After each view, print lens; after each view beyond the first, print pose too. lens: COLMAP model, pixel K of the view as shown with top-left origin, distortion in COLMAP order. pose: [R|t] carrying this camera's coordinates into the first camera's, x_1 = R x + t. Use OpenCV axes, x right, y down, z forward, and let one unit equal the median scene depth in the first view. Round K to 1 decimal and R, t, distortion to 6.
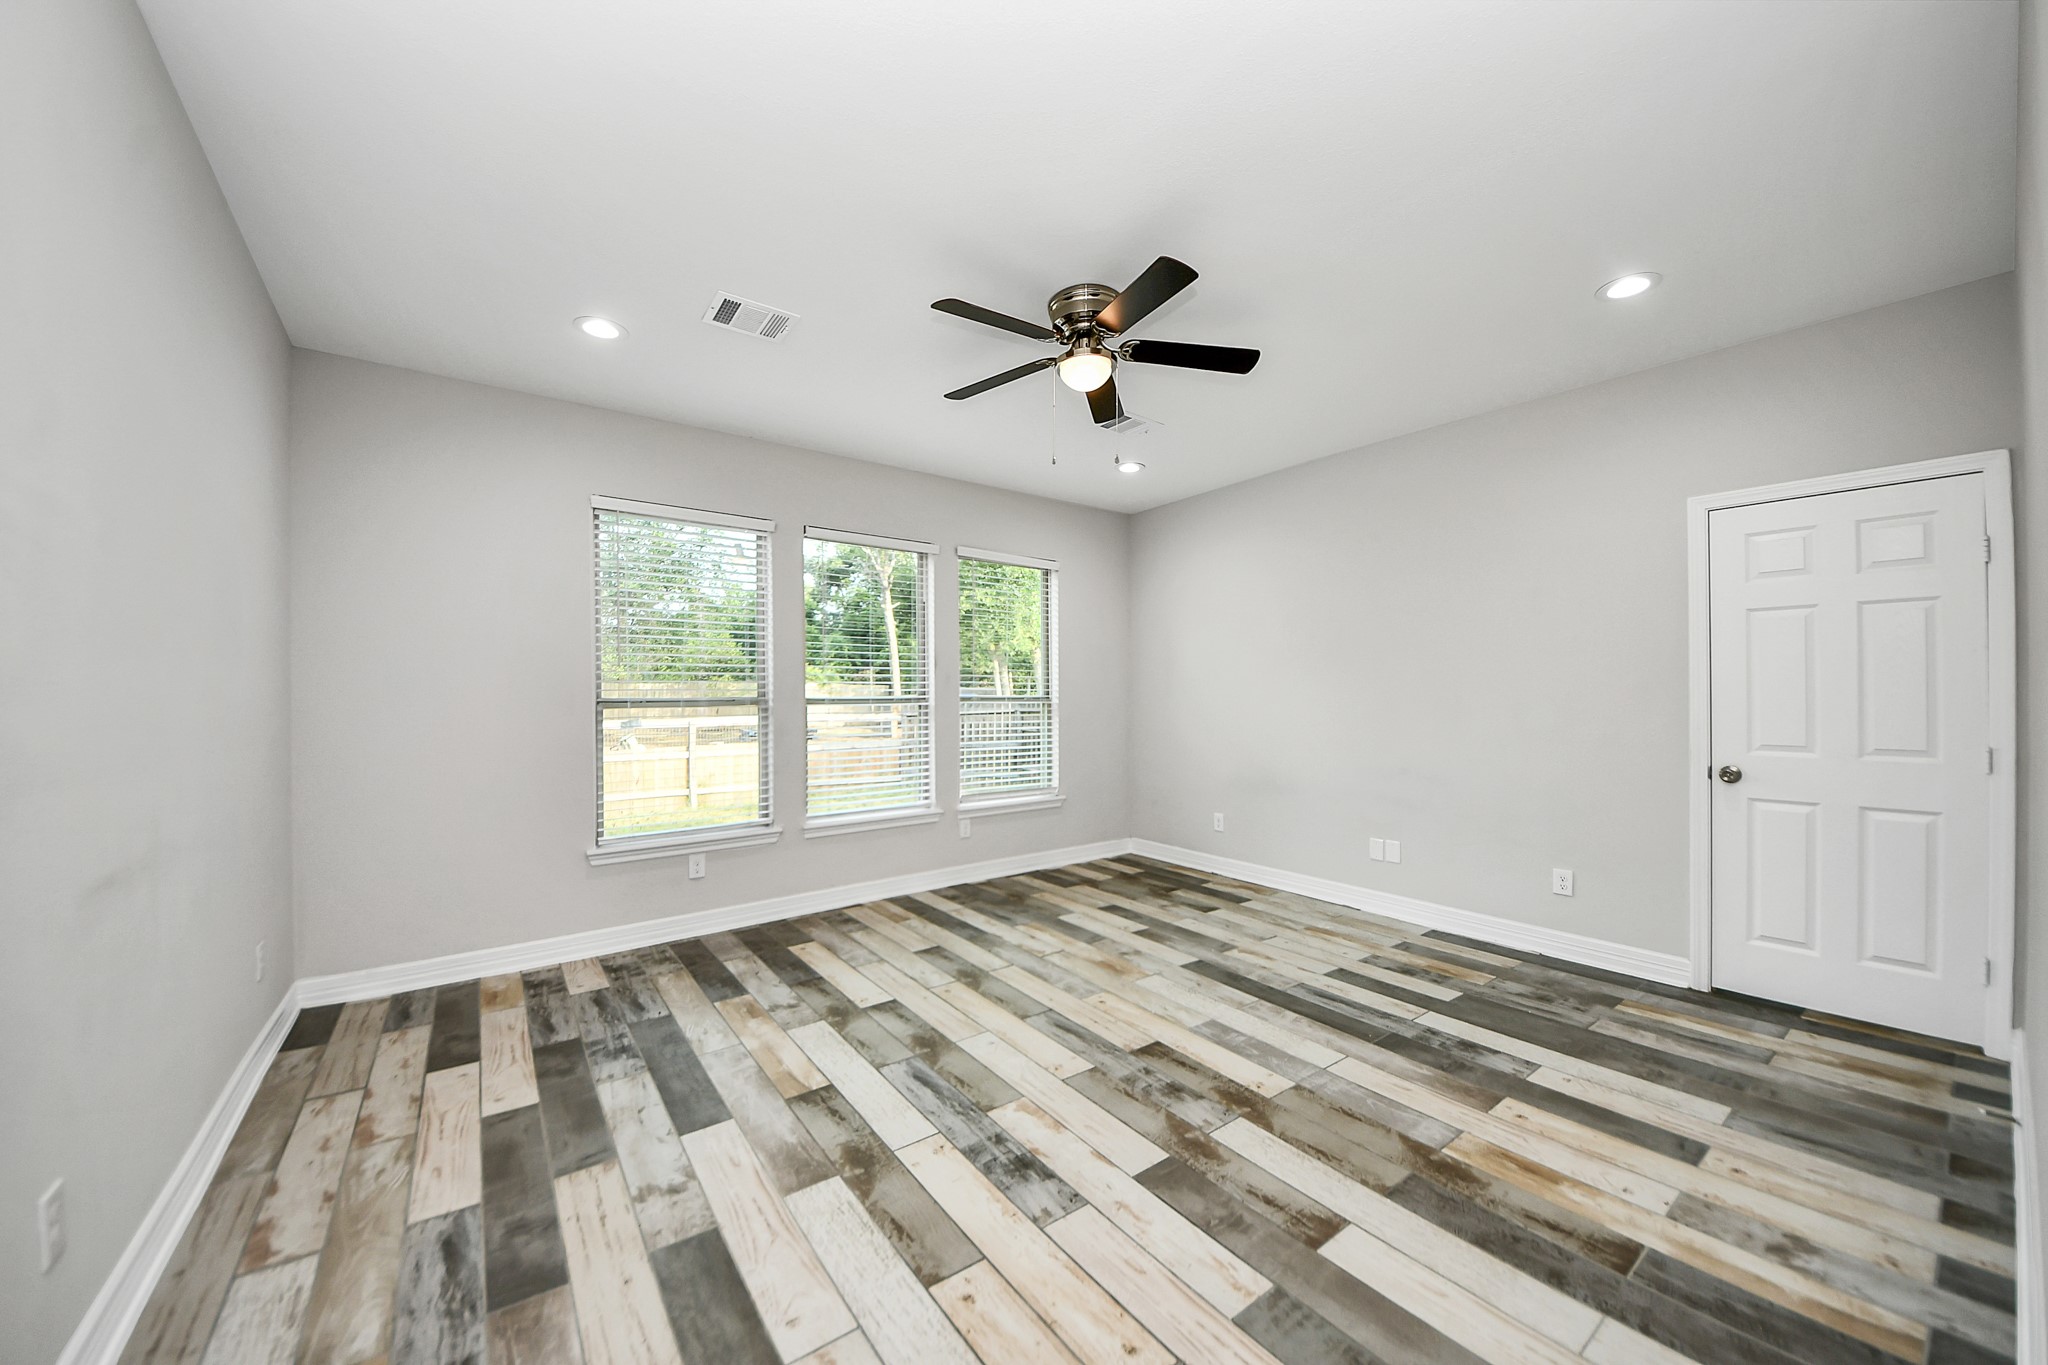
lens RADIAL K [[749.4, 0, 1012.9], [0, 749.4, 693.9], [0, 0, 1]] dist [0.010414, -0.015900]
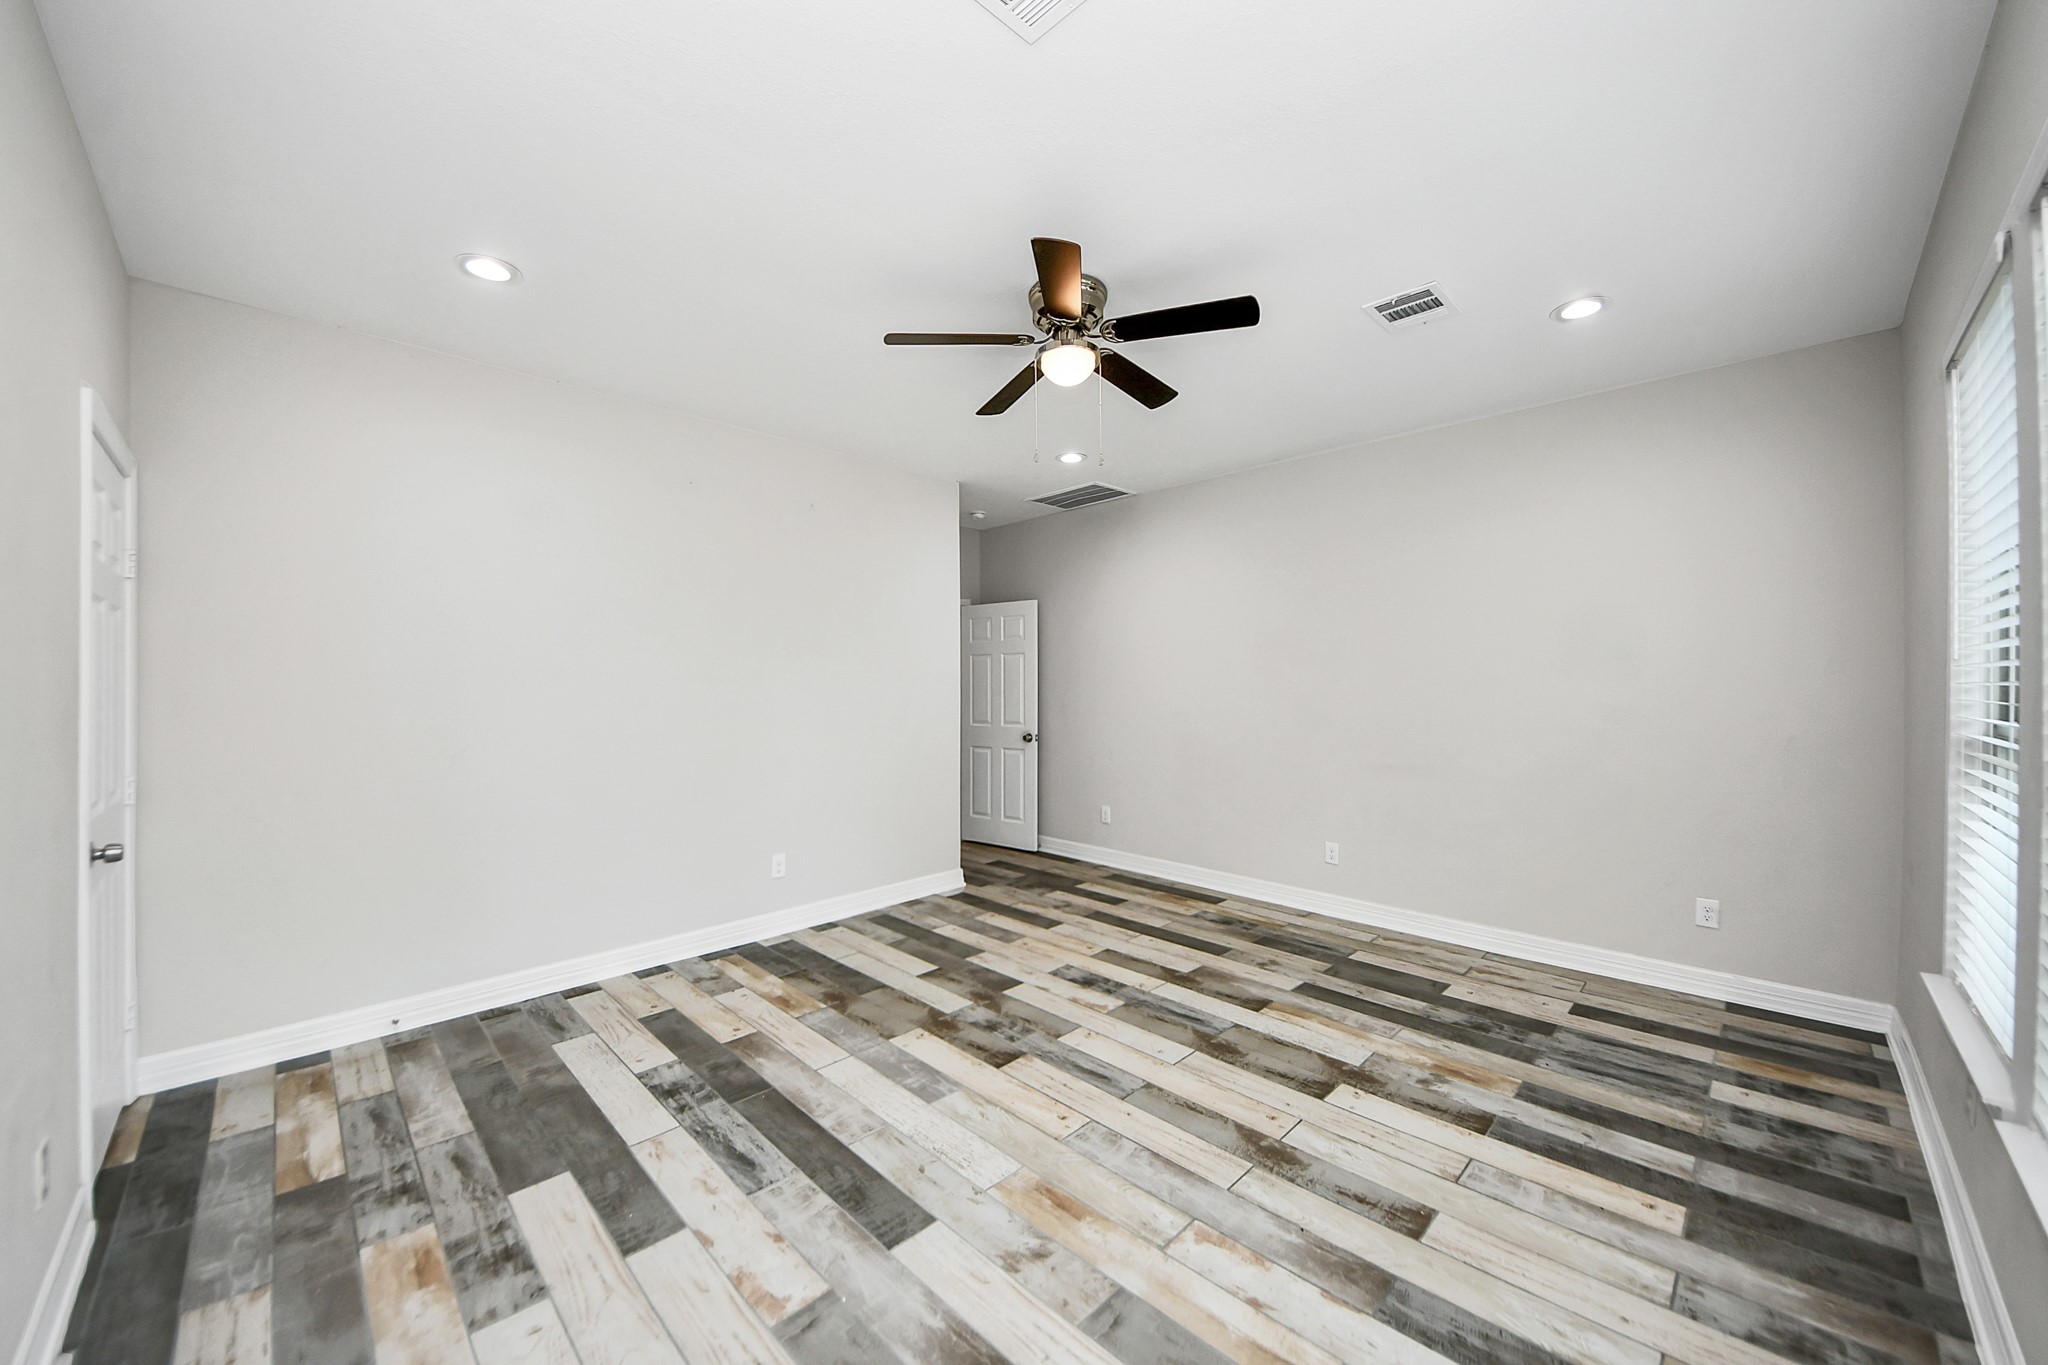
lens RADIAL K [[749.4, 0, 1012.9], [0, 749.4, 693.9], [0, 0, 1]] dist [0.010414, -0.015900]
pose [[-0.990389, 0.010099, -0.137943, 0.324502], [0.009627, 0.999945, 0.004087, -0.030482], [0.137977, 0.002719, -0.990432, 2.099143]]
